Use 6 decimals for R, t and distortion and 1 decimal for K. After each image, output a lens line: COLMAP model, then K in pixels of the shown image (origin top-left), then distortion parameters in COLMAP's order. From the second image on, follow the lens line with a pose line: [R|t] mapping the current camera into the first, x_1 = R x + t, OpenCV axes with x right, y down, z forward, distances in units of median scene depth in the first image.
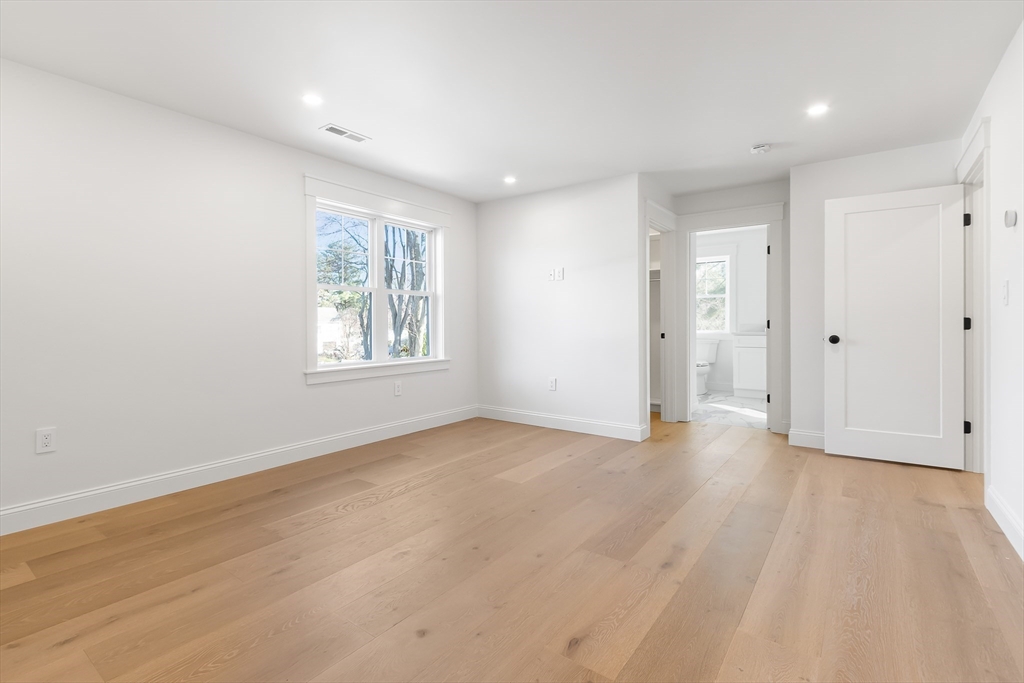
lens RADIAL K [[470.9, 0, 505.7], [0, 470.9, 331.2], [0, 0, 1]] dist [0.007680, -0.001901]
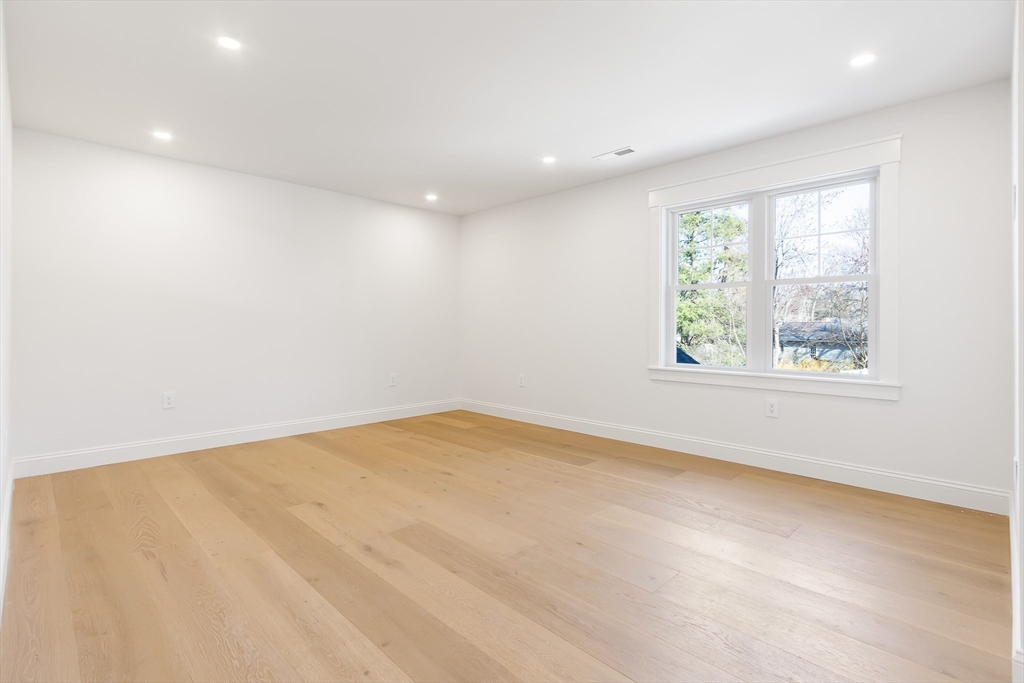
lens RADIAL K [[470.9, 0, 505.6], [0, 470.9, 338.2], [0, 0, 1]] dist [0.007680, -0.001901]
pose [[-0.126314, 0.036969, -0.991301, 1.395900], [-0.010537, 0.999199, 0.038606, -0.050936], [0.991934, 0.015322, -0.125823, 1.460119]]
